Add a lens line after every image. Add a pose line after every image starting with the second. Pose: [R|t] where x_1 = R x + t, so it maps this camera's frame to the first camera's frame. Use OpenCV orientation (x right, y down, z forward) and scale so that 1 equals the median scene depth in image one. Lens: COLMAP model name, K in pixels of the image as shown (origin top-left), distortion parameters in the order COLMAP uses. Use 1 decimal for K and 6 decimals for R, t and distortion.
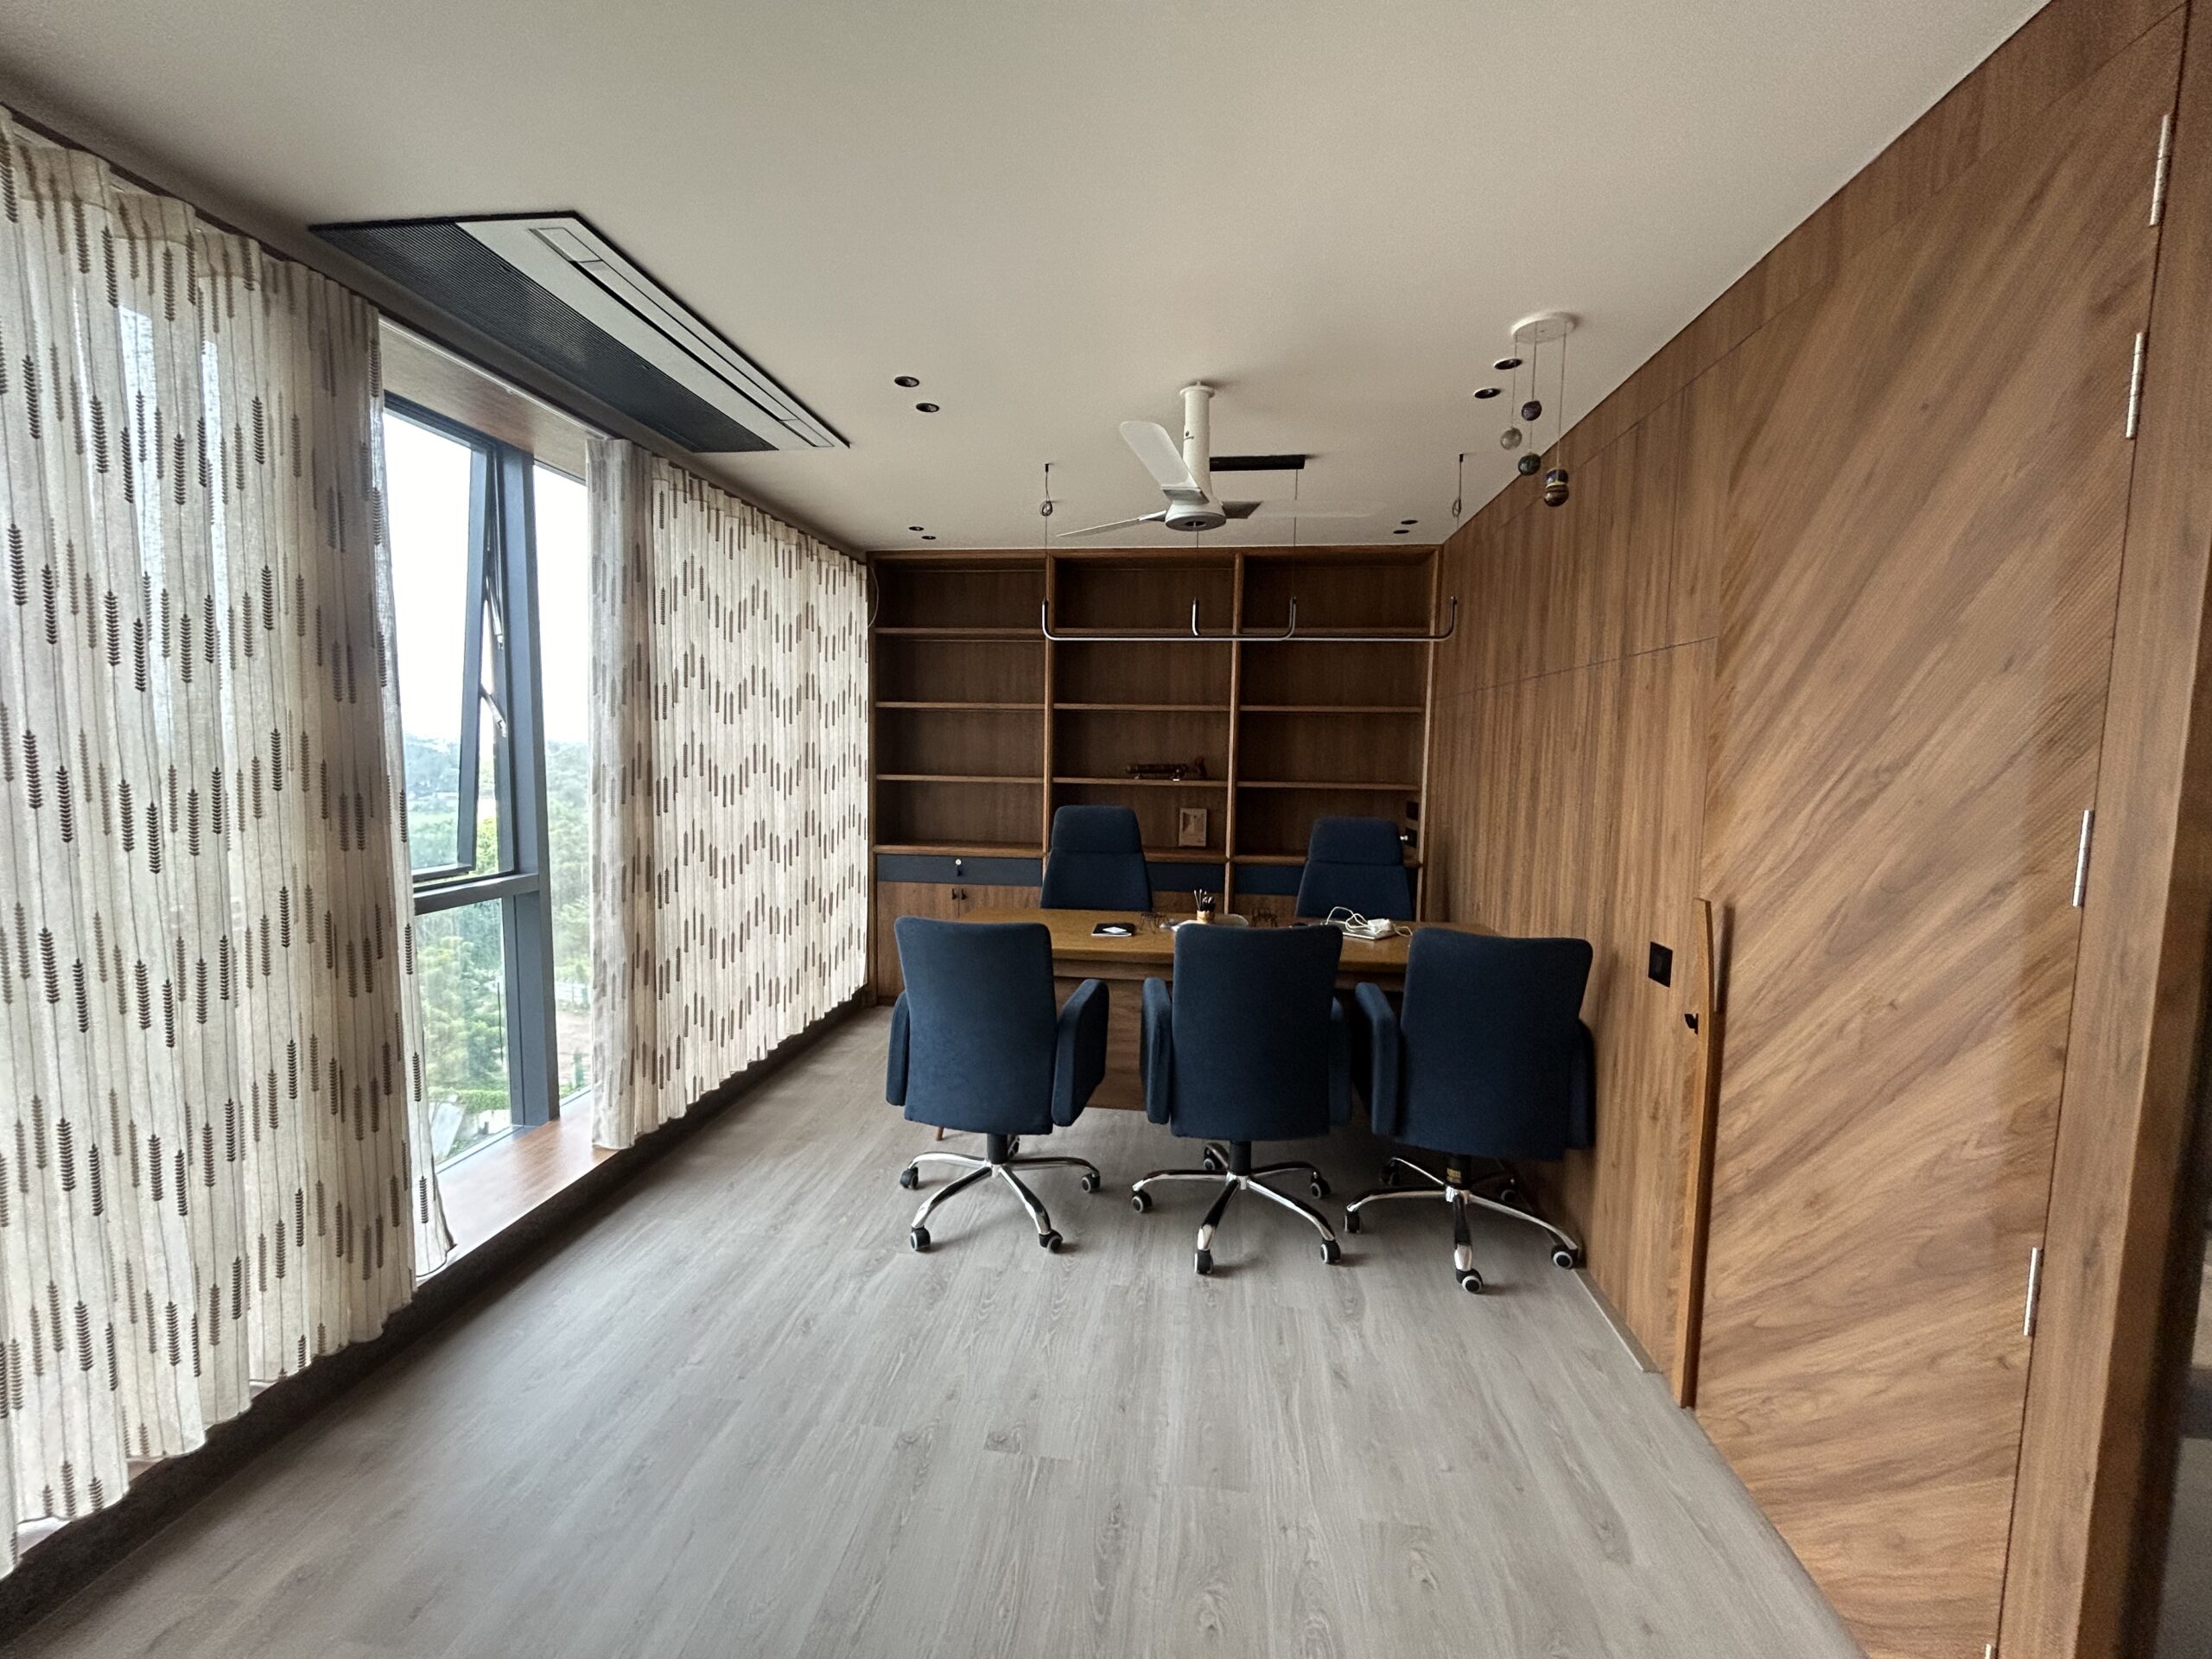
lens RADIAL K [[883.8, 0, 1106.0], [0, 883.8, 828.1], [0, 0, 1]] dist [-0.001194, 0.000096]
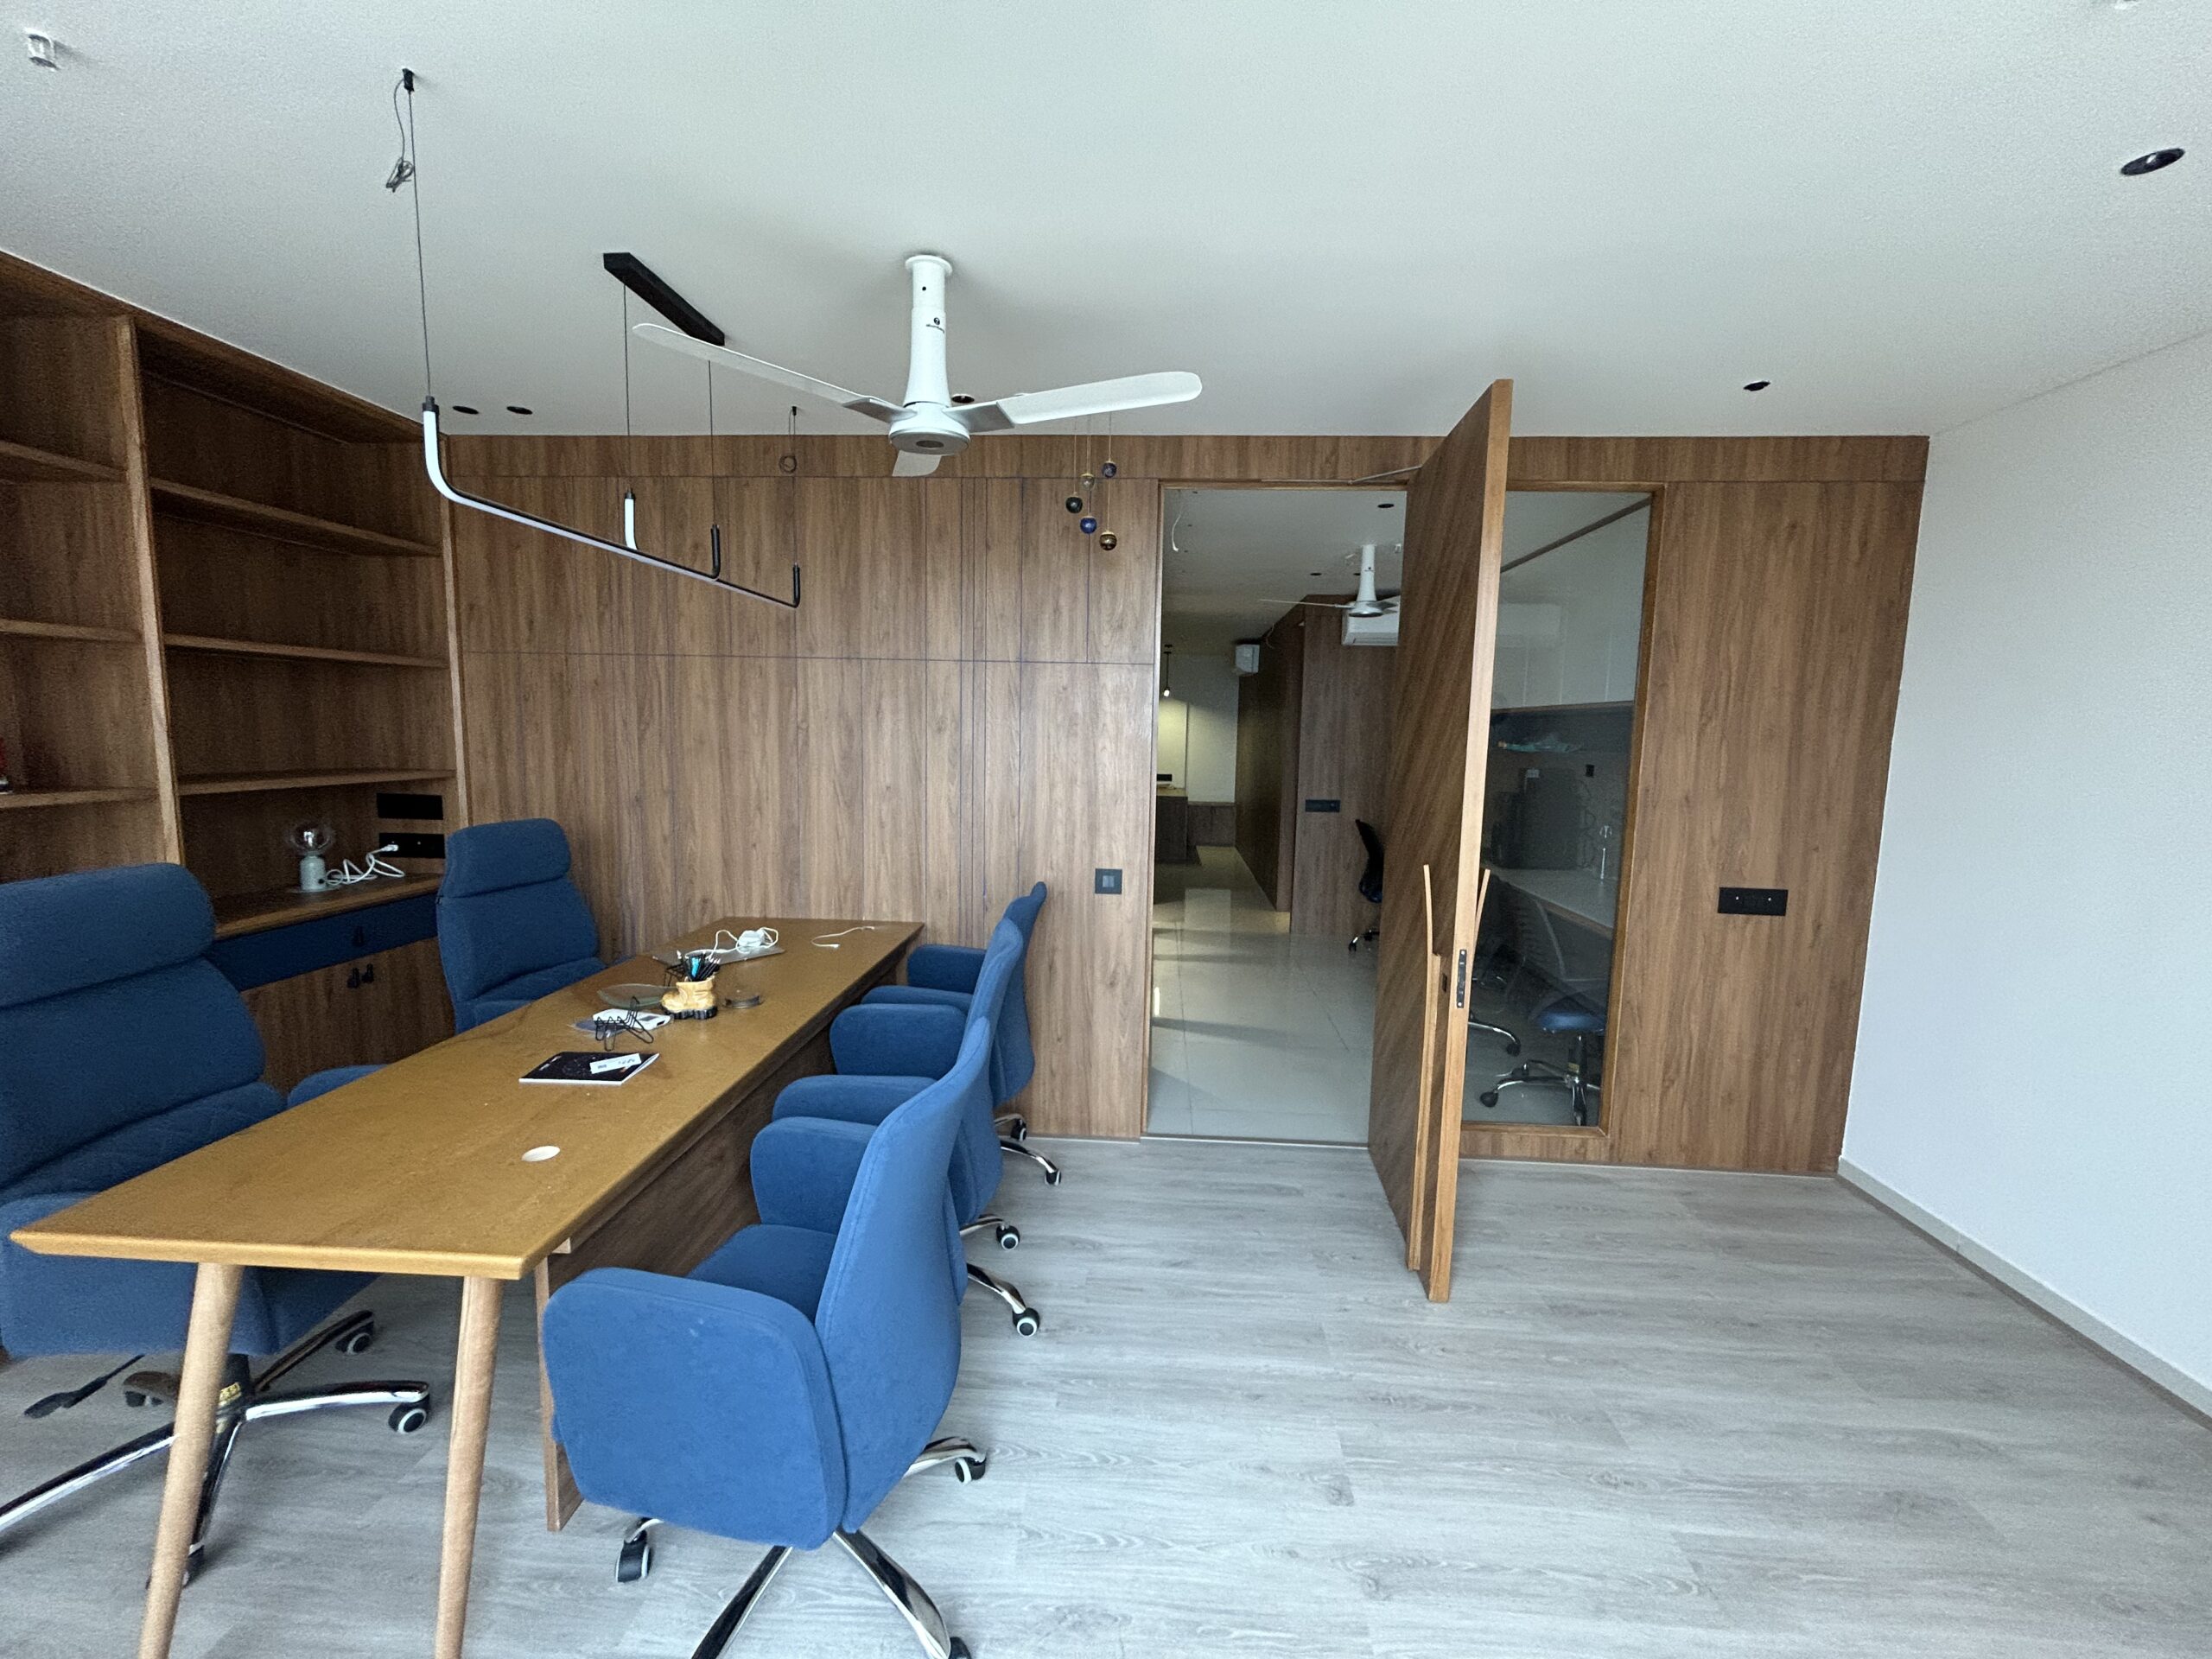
lens RADIAL K [[883.8, 0, 1097.1], [0, 883.8, 831.7], [0, 0, 1]] dist [-0.001194, 0.000096]
pose [[-0.043285, -0.137644, 0.989535, -0.897153], [0.066317, 0.987883, 0.140315, -0.150437], [-0.996859, 0.071697, -0.033633, 1.170278]]
